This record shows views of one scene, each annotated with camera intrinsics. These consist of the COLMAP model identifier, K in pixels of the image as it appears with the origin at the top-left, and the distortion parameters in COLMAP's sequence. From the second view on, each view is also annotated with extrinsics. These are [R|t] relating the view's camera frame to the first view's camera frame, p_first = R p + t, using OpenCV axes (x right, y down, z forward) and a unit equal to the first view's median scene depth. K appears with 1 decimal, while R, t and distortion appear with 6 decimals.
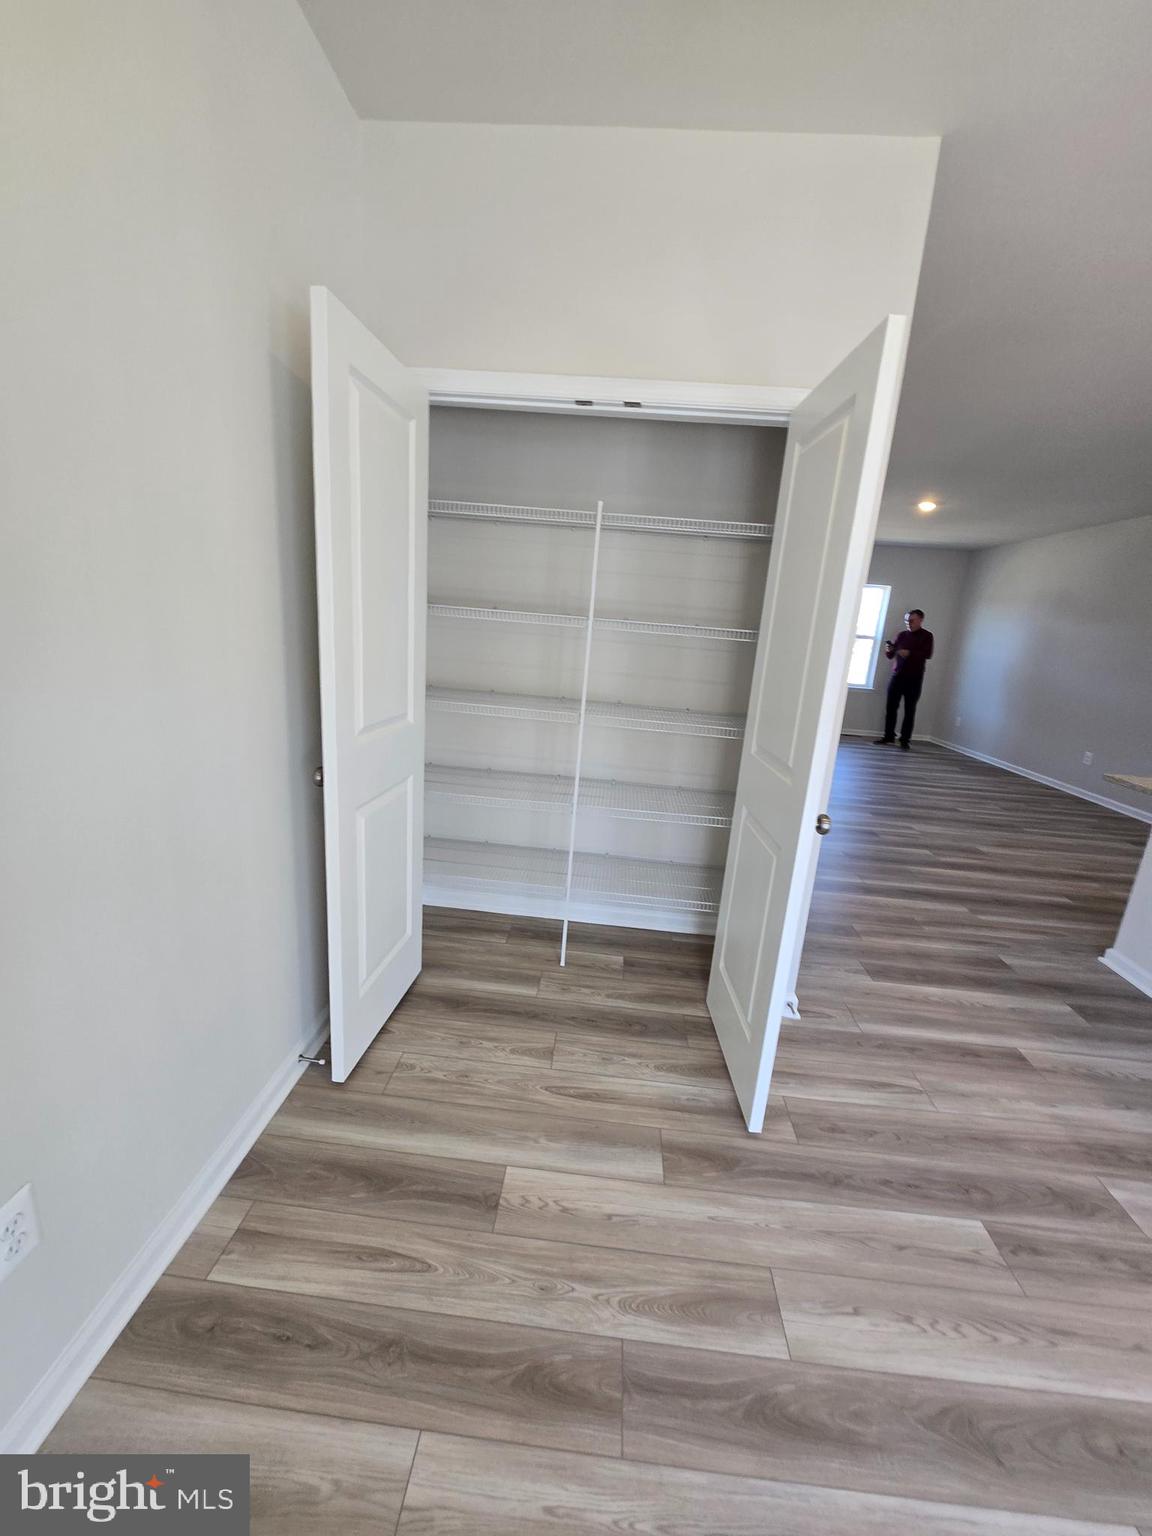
lens RADIAL K [[602.1, 0, 583.4], [0, 602.1, 762.0], [0, 0, 1]] dist [-0.000861, -0.000532]
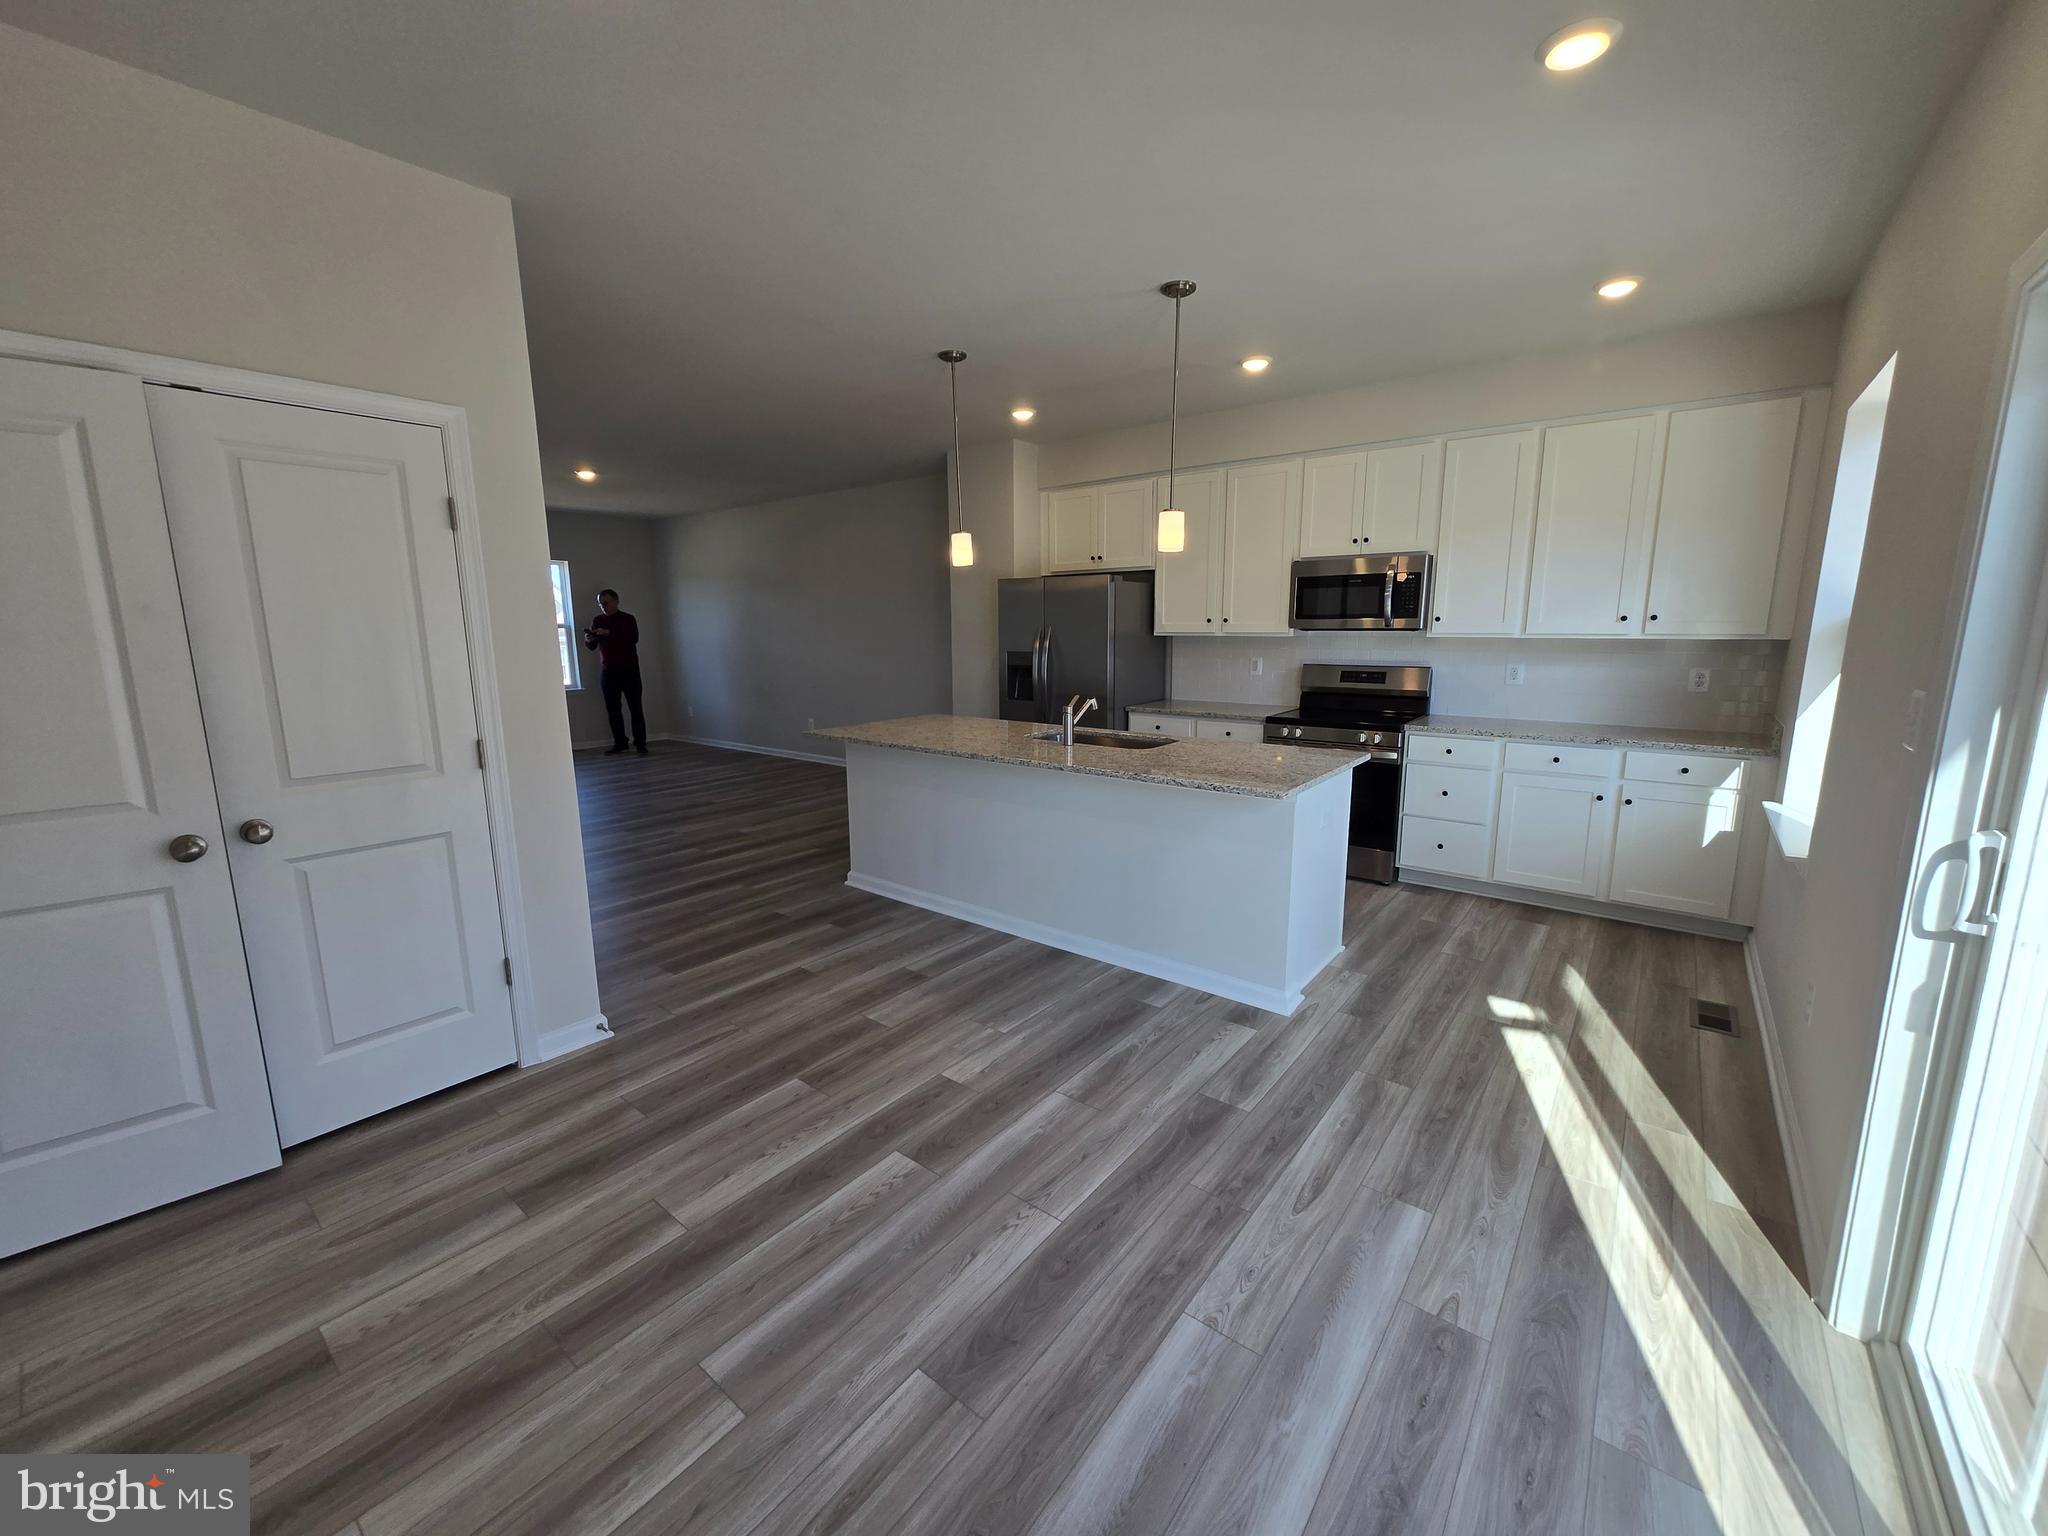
lens RADIAL K [[802.8, 0, 1017.3], [0, 802.8, 769.7], [0, 0, 1]] dist [-0.000861, -0.000532]
pose [[0.577566, -0.225702, 0.784523, -0.185021], [0.238475, 0.965748, 0.102274, 0.040486], [-0.780735, 0.128019, 0.611607, -0.352489]]
